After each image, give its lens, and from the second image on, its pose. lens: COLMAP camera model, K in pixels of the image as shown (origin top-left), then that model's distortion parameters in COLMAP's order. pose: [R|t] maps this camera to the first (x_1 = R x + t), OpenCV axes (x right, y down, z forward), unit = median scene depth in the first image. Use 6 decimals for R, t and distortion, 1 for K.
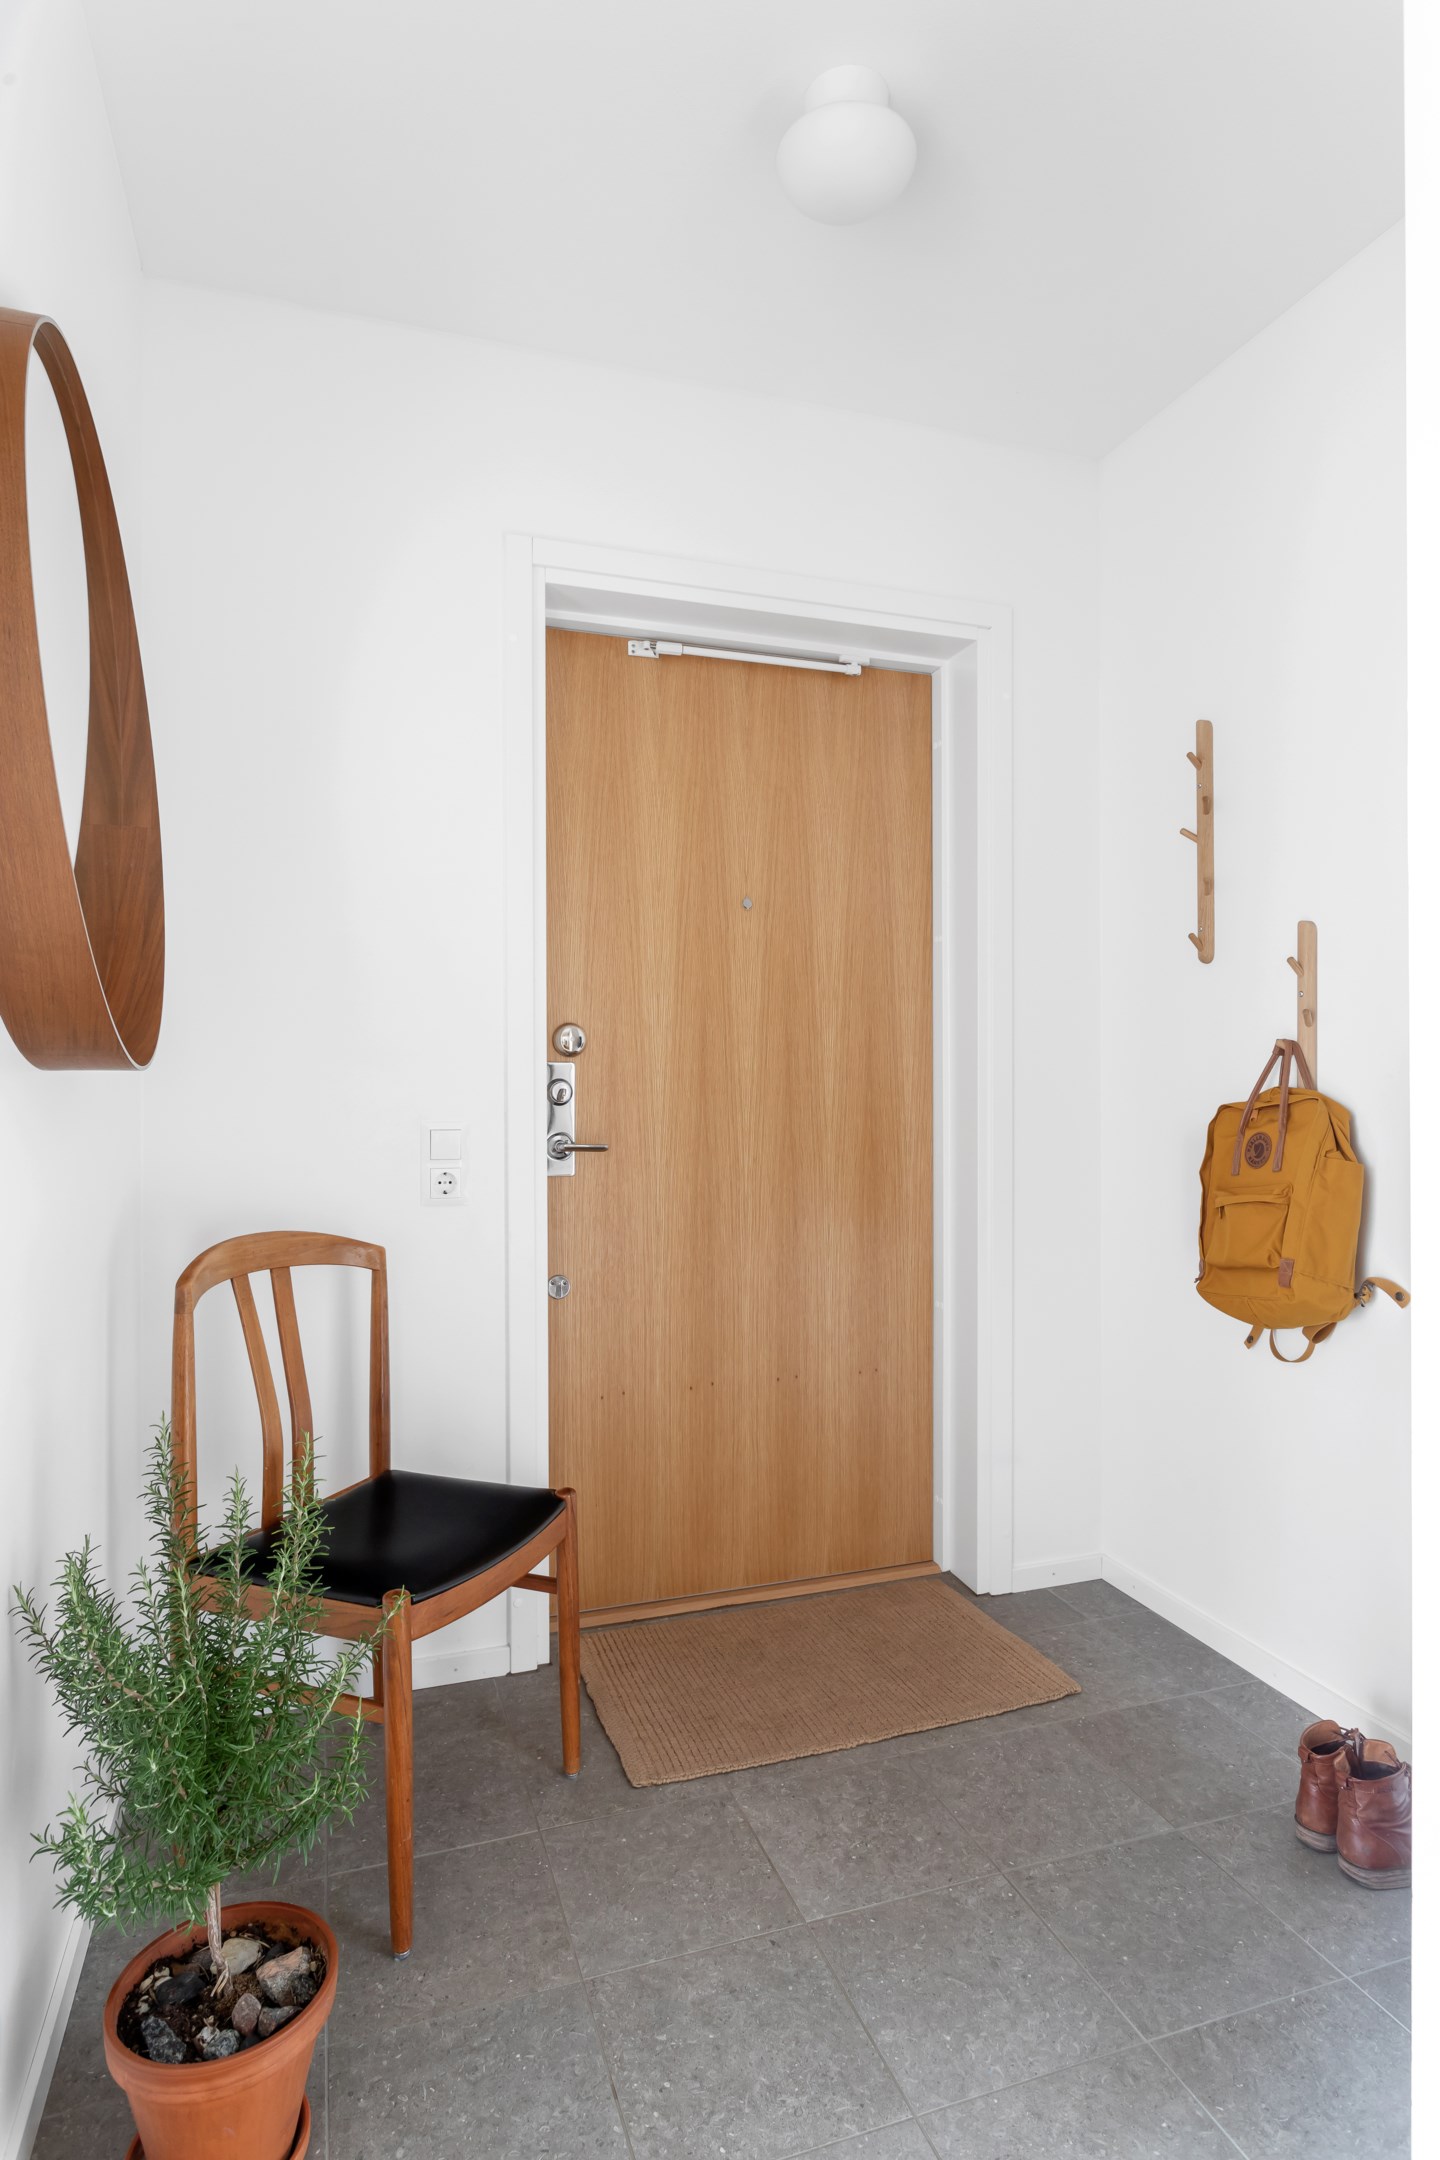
lens RADIAL K [[1187.5, 0, 722.8], [0, 1187.5, 1074.2], [0, 0, 1]] dist [0.000565, -0.000090]
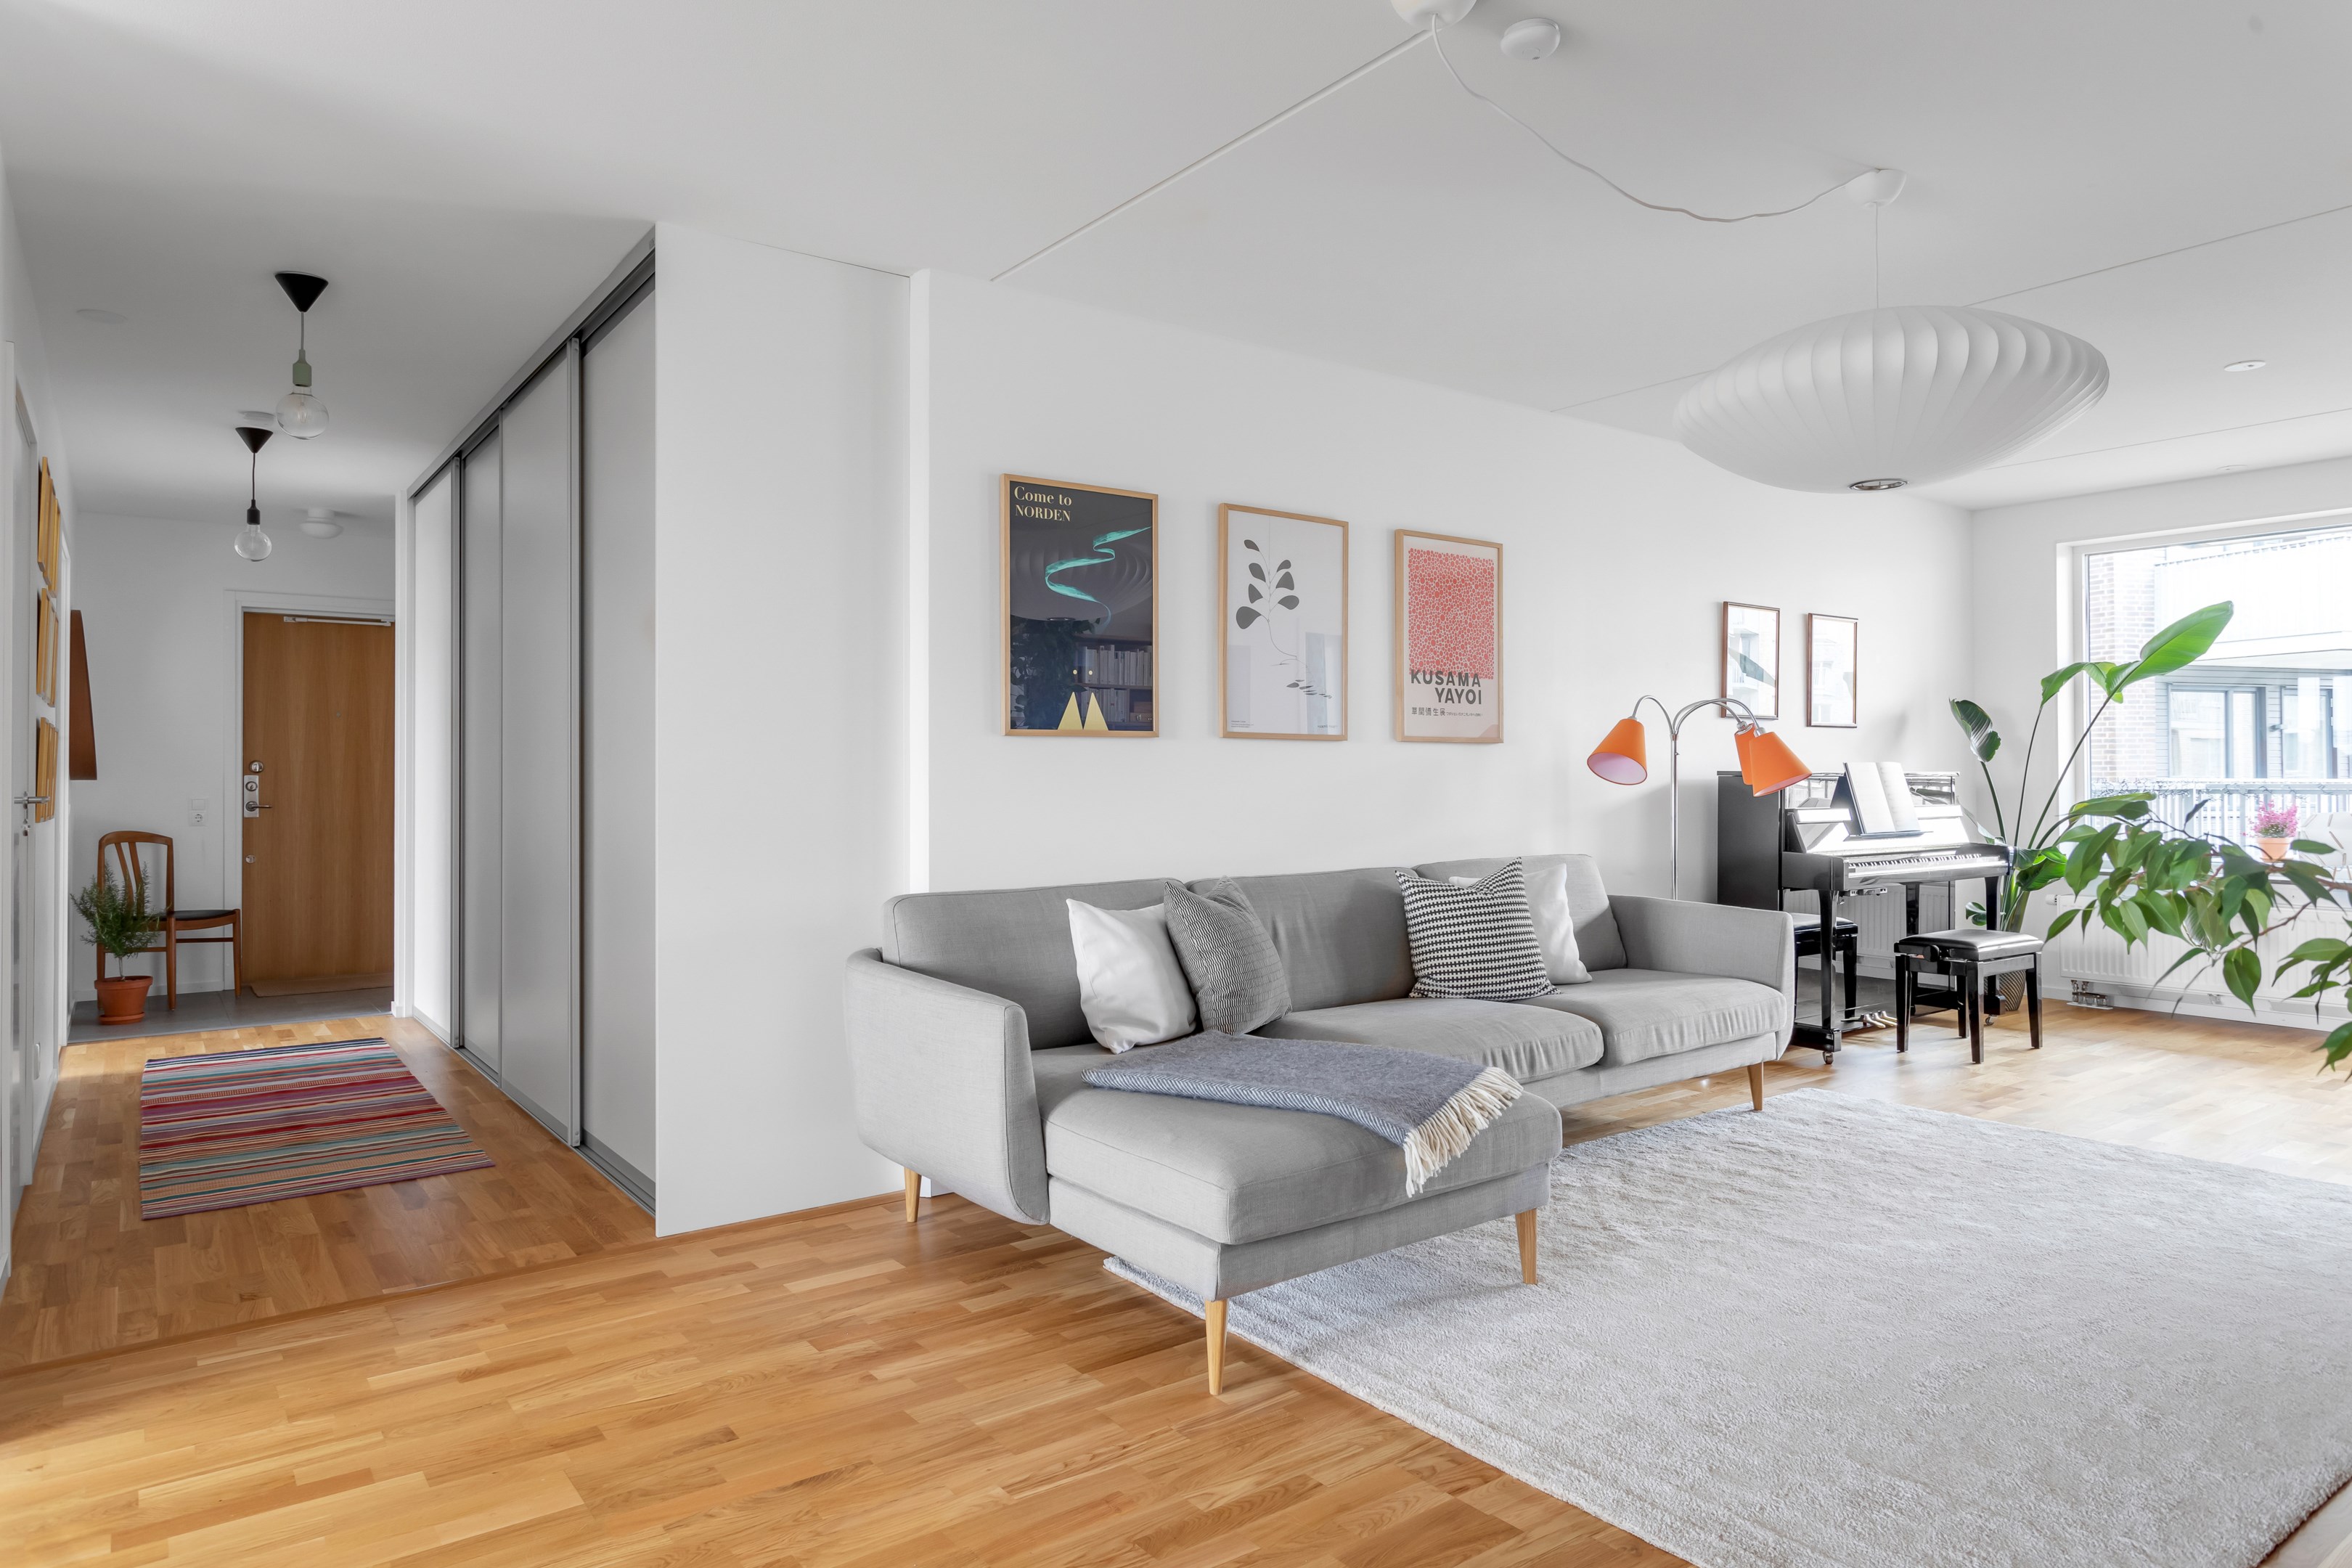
lens RADIAL K [[1422.8, 0, 1181.5], [0, 1422.8, 768.2], [0, 0, 1]] dist [-0.012619, 0.013466]
pose [[0.952540, -0.000069, 0.304413, 0.983885], [0.001560, 0.999988, -0.004656, -0.009188], [-0.304409, 0.004910, 0.952529, -2.981738]]
